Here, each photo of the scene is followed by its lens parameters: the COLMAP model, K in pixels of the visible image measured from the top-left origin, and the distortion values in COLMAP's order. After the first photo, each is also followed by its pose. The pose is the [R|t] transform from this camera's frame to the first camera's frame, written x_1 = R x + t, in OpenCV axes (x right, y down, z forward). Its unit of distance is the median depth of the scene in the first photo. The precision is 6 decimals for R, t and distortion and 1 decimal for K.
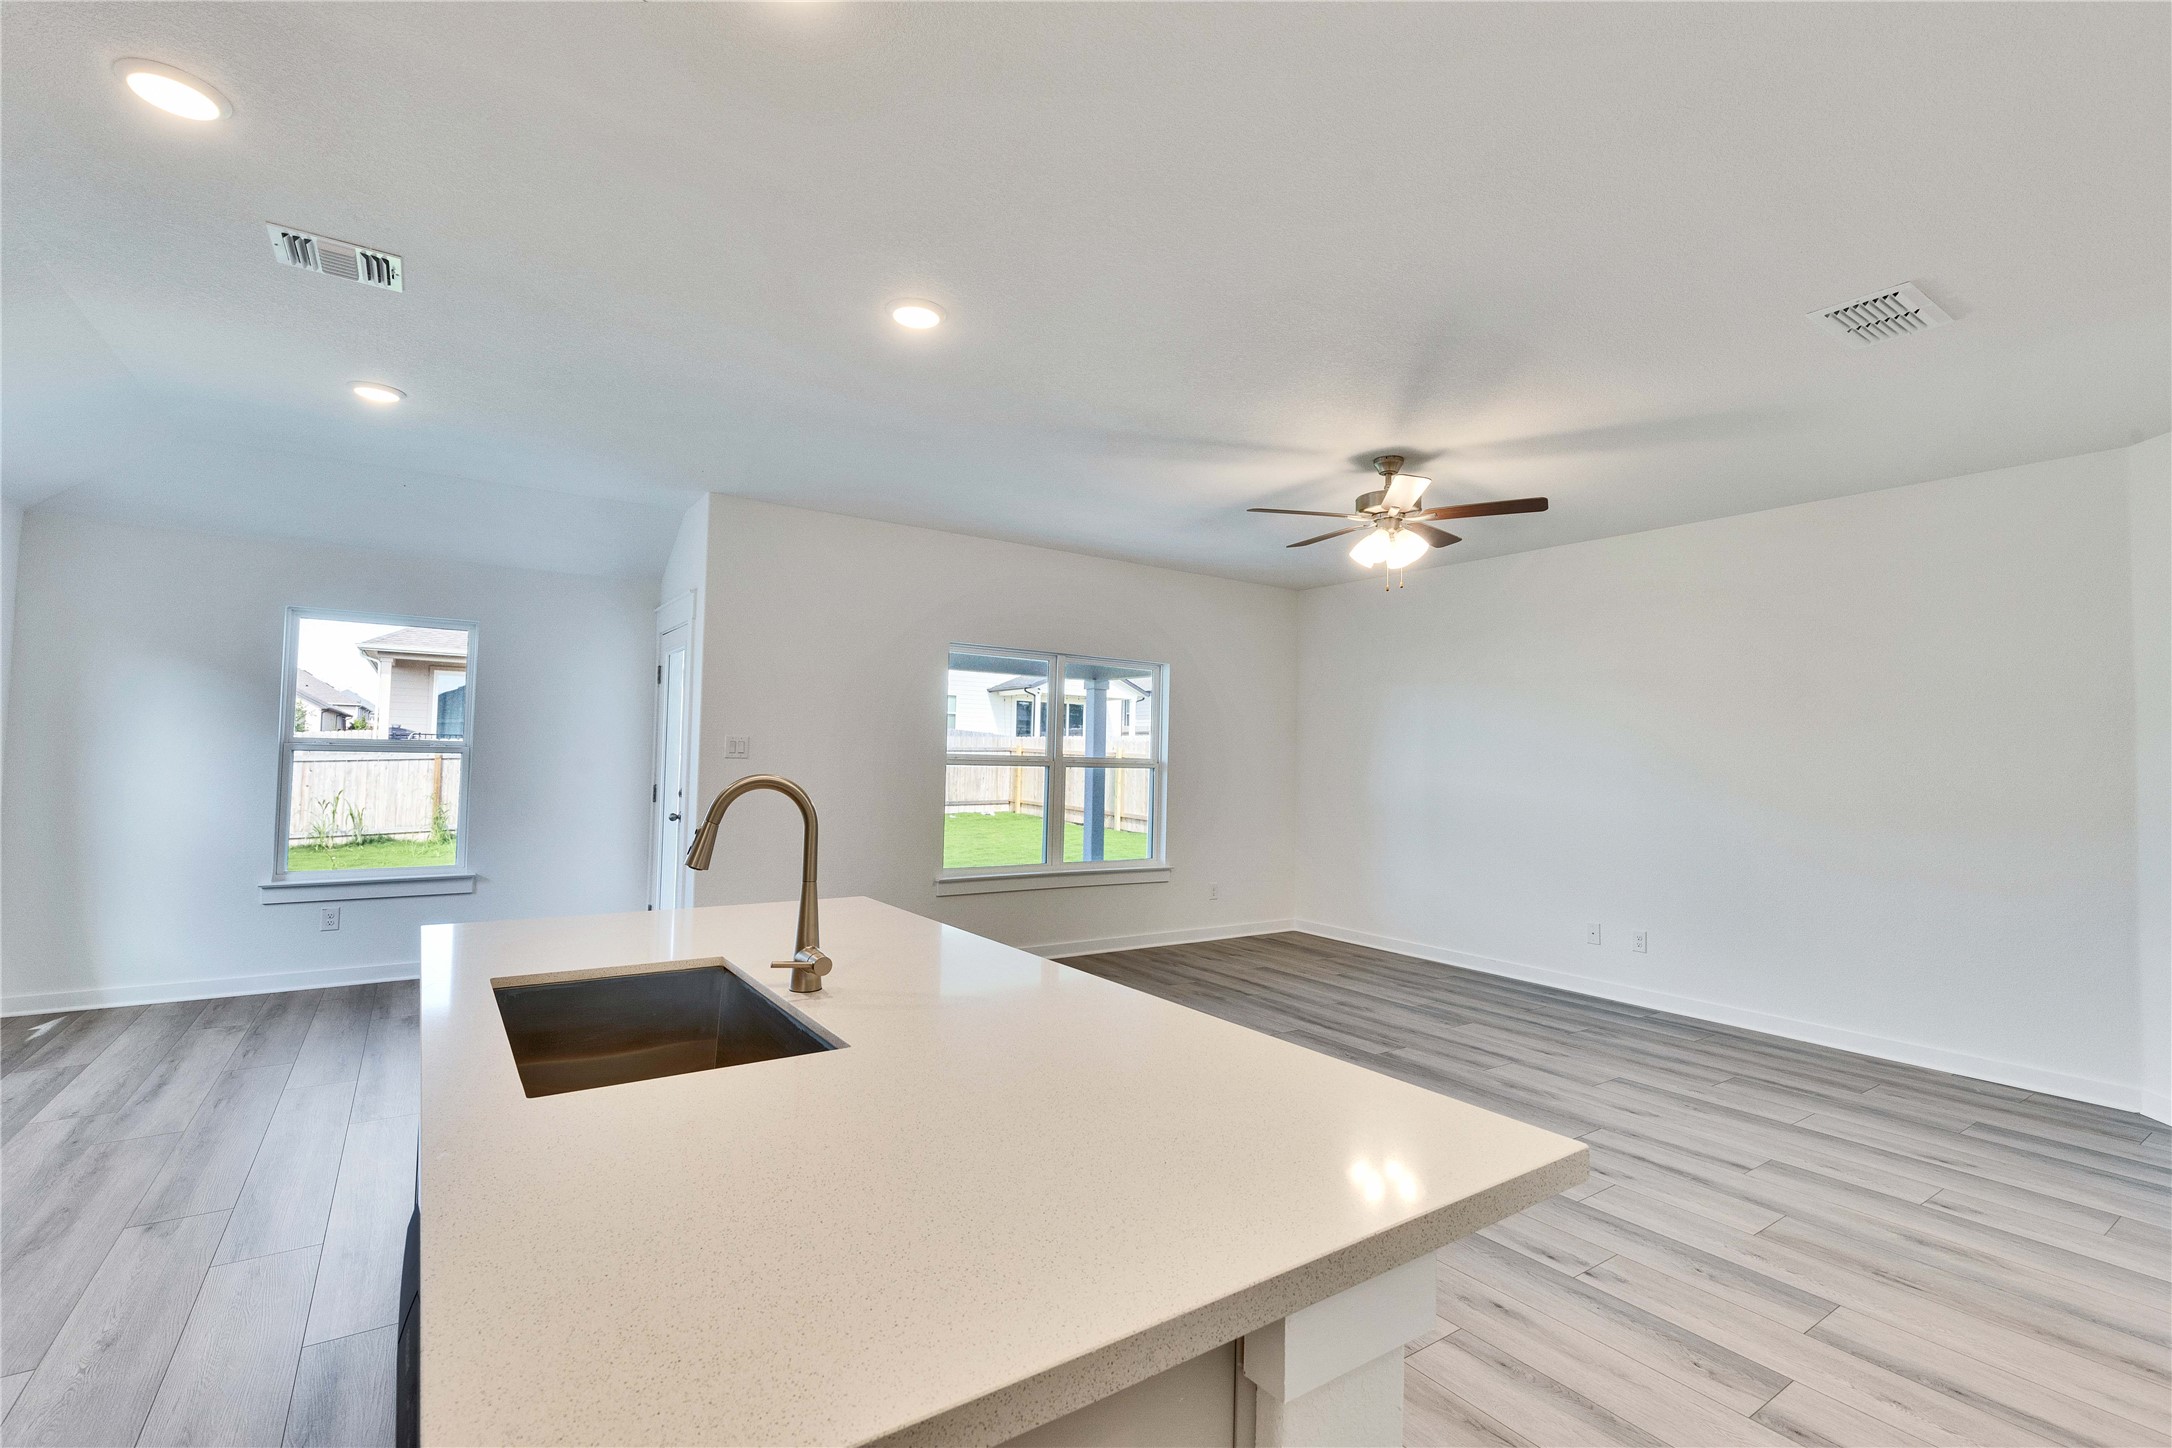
lens RADIAL K [[962.9, 0, 1086.0], [0, 962.9, 724.0], [0, 0, 1]] dist [0.003735, -0.000229]
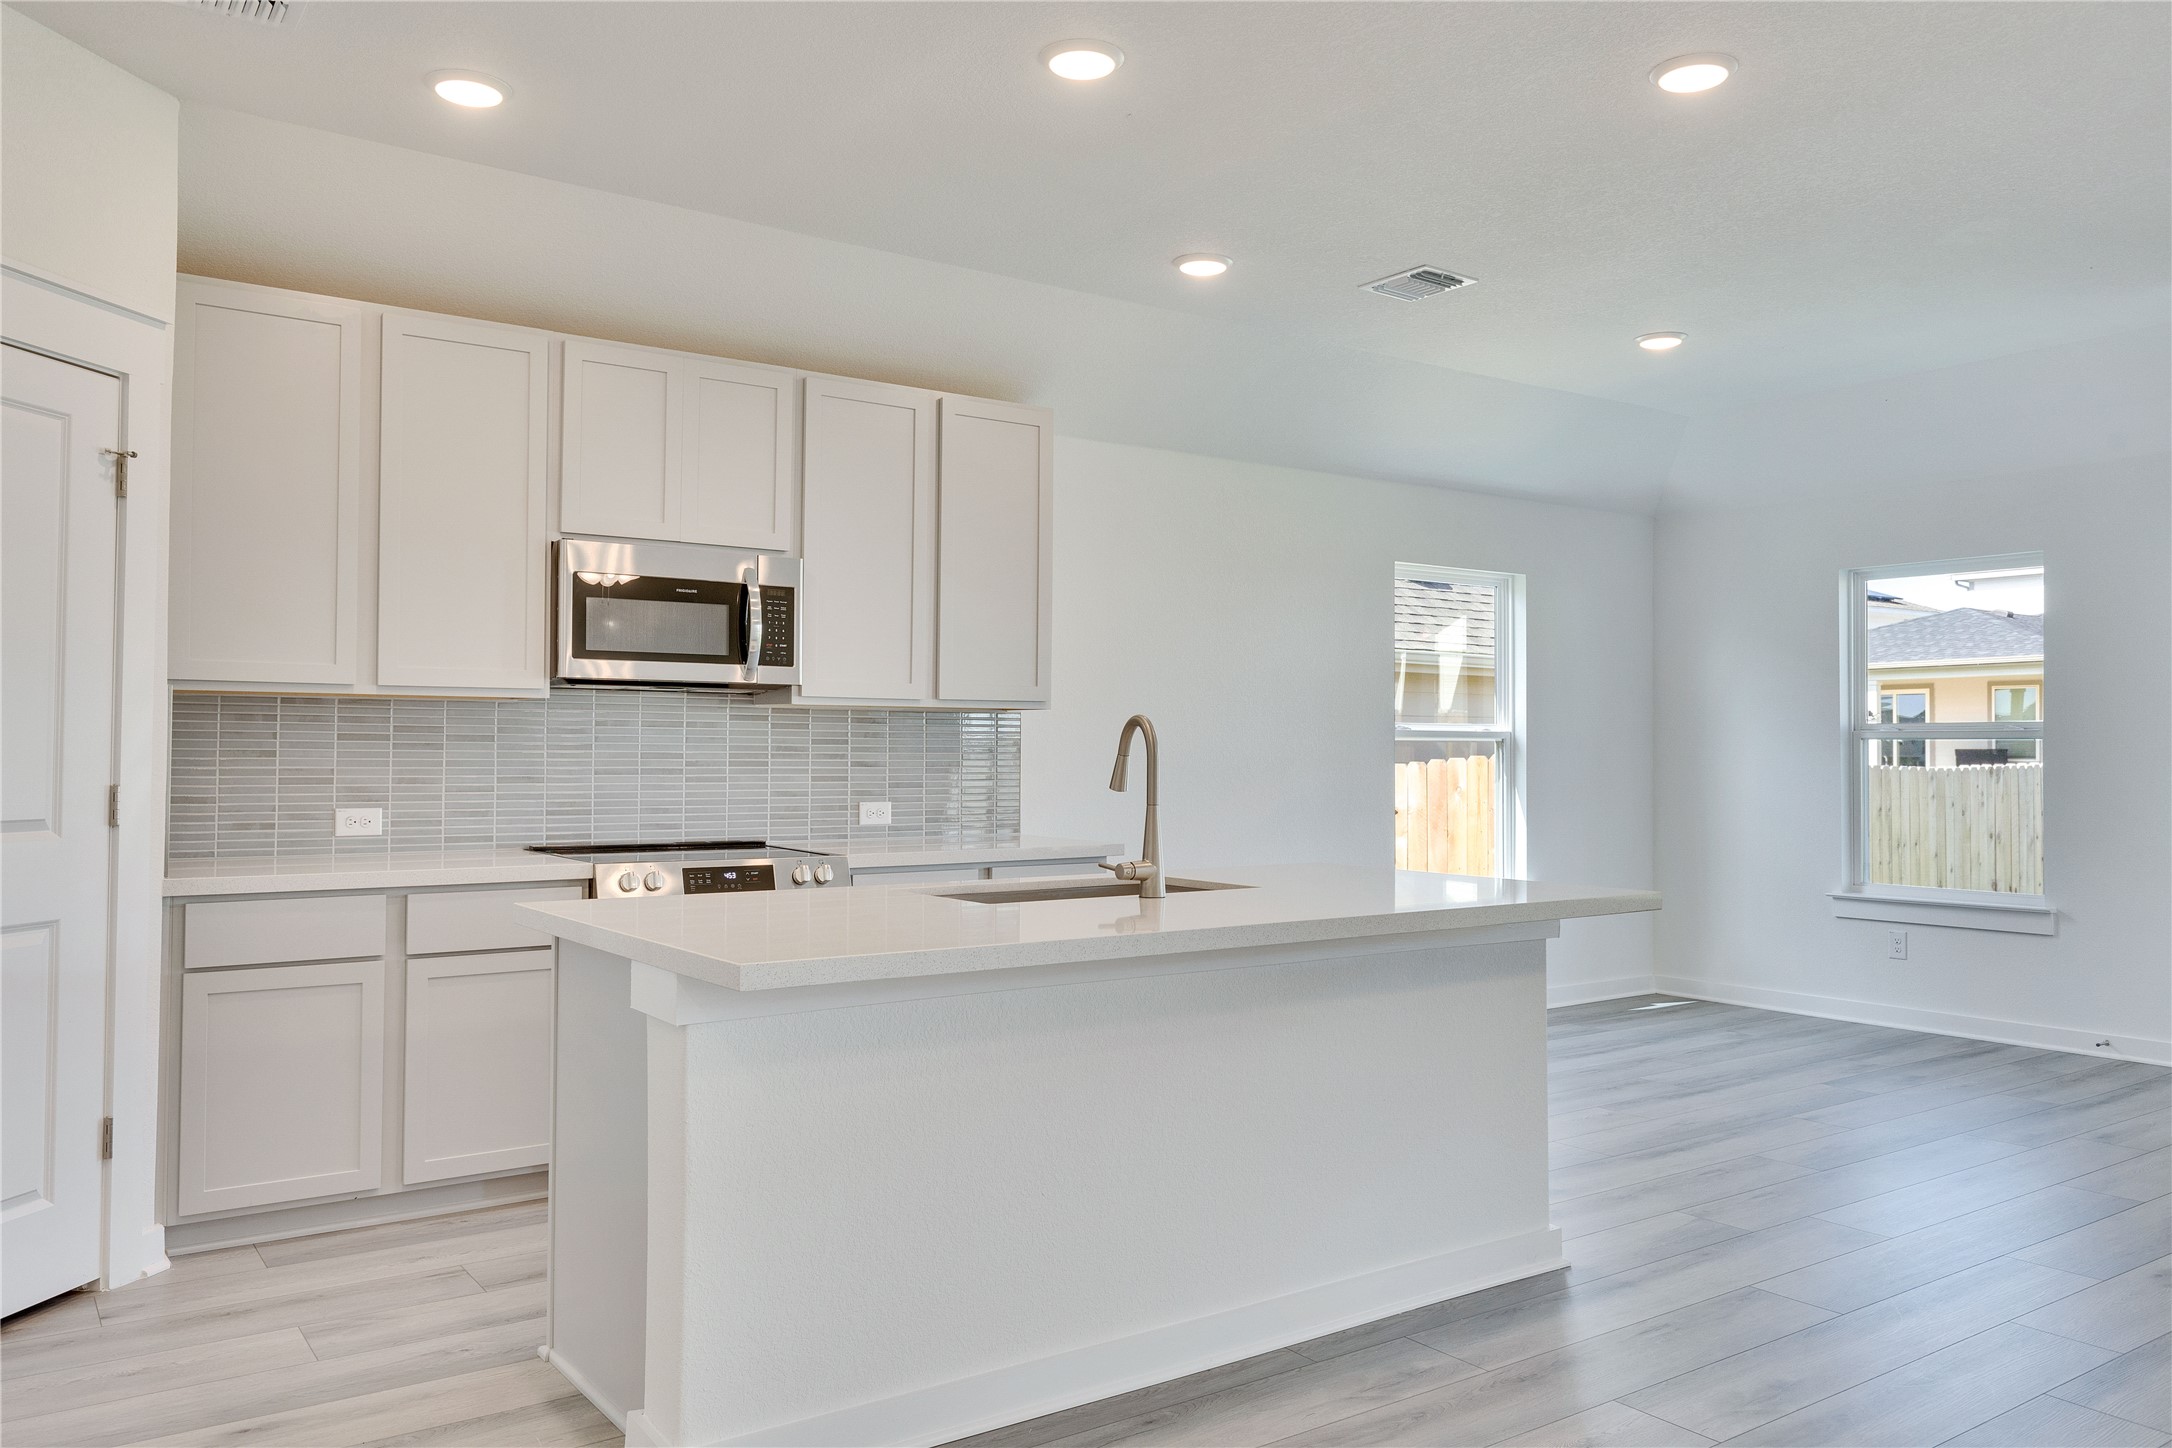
lens RADIAL K [[1596.4, 0, 1095.9], [0, 1596.4, 705.8], [0, 0, 1]] dist [0.000624, -0.000960]
pose [[0.012879, -0.050268, -0.998653, 0.660740], [0.030492, 0.998291, -0.049857, 0.054731], [0.999452, -0.029809, 0.014390, 0.359529]]
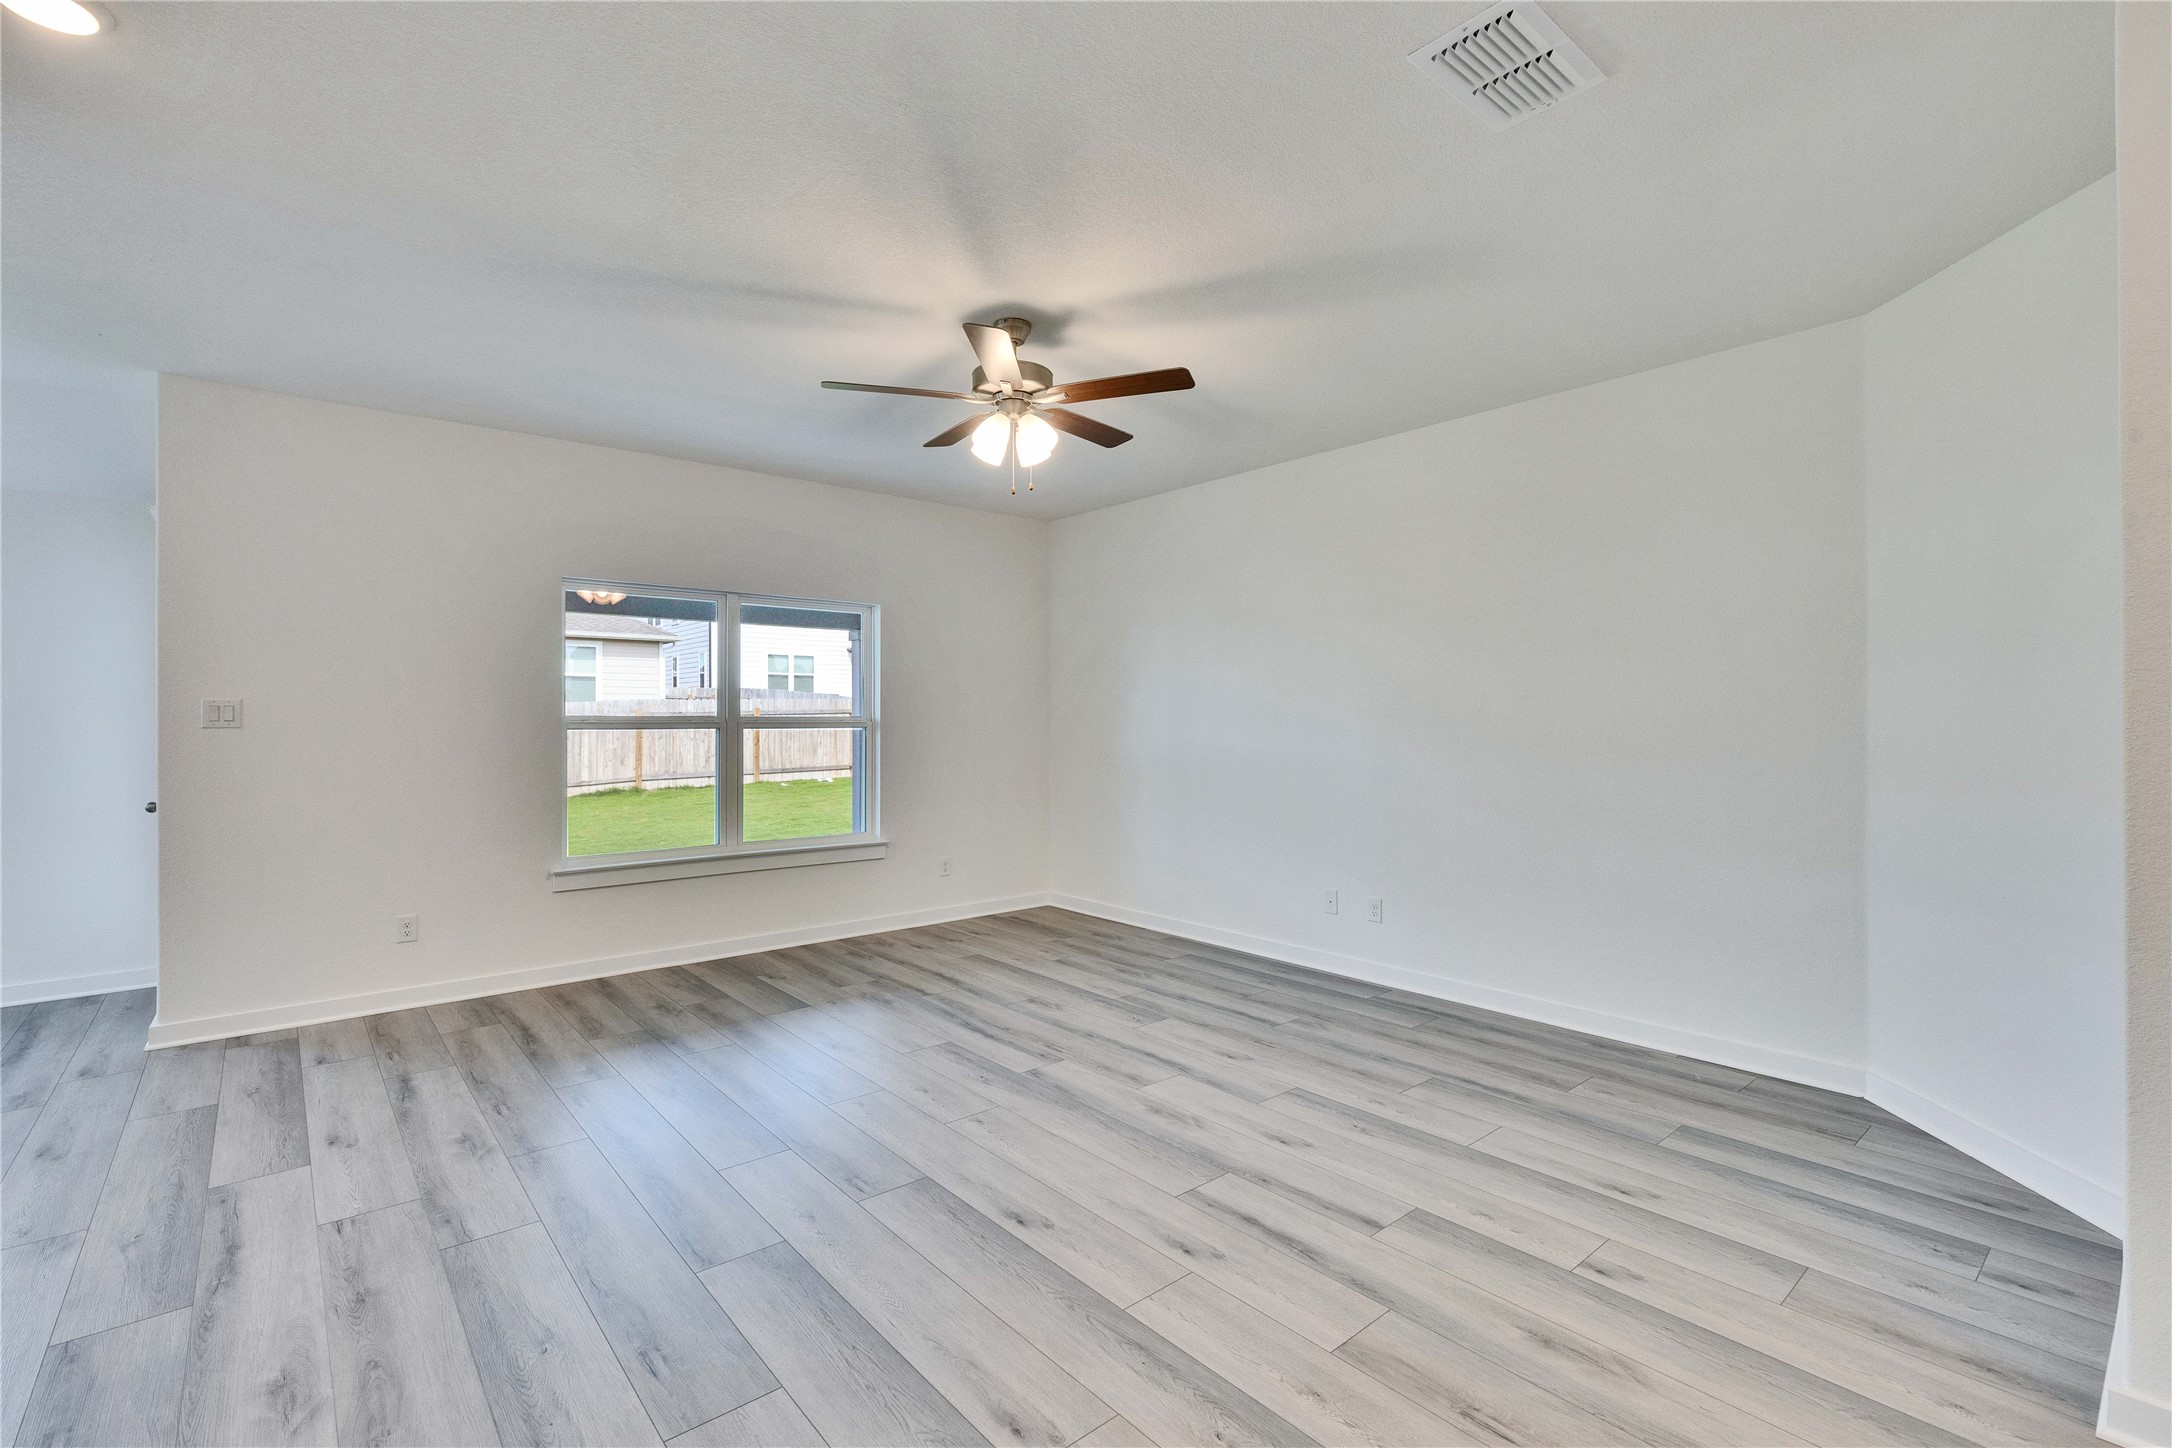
lens RADIAL K [[962.9, 0, 1086.0], [0, 962.9, 724.0], [0, 0, 1]] dist [0.003735, -0.000229]
pose [[0.994434, -0.025495, 0.102231, 0.281365], [0.021180, 0.998848, 0.043068, 0.016033], [-0.103211, -0.040663, 0.993828, 0.201780]]
